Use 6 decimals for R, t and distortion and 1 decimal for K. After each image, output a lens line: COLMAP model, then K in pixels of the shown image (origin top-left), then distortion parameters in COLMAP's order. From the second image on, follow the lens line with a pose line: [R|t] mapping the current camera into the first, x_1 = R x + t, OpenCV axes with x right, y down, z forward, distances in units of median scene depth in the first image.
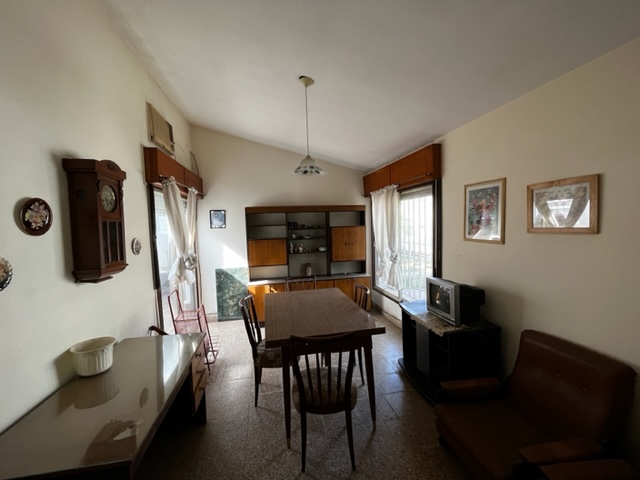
lens RADIAL K [[260.1, 0, 318.5], [0, 260.1, 238.9], [0, 0, 1]] dist [-0.004763, -0.000407]
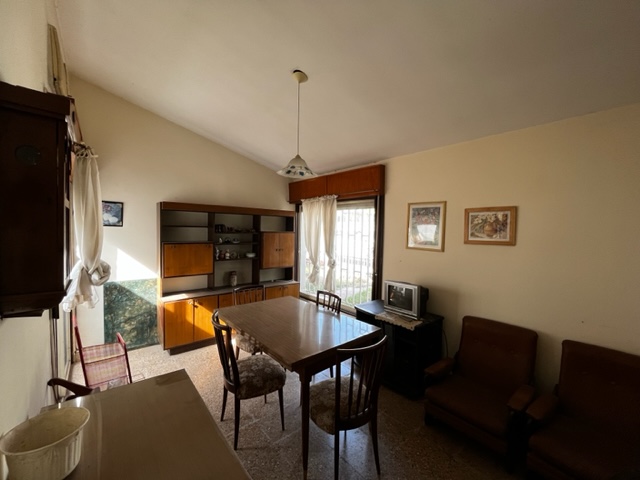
lens RADIAL K [[260.1, 0, 321.9], [0, 260.1, 239.0], [0, 0, 1]] dist [-0.004763, -0.000407]
pose [[0.874929, 0.031899, 0.483199, -0.234199], [-0.021253, 0.999396, -0.027494, 0.002047], [-0.483785, 0.013786, 0.875079, 0.084471]]
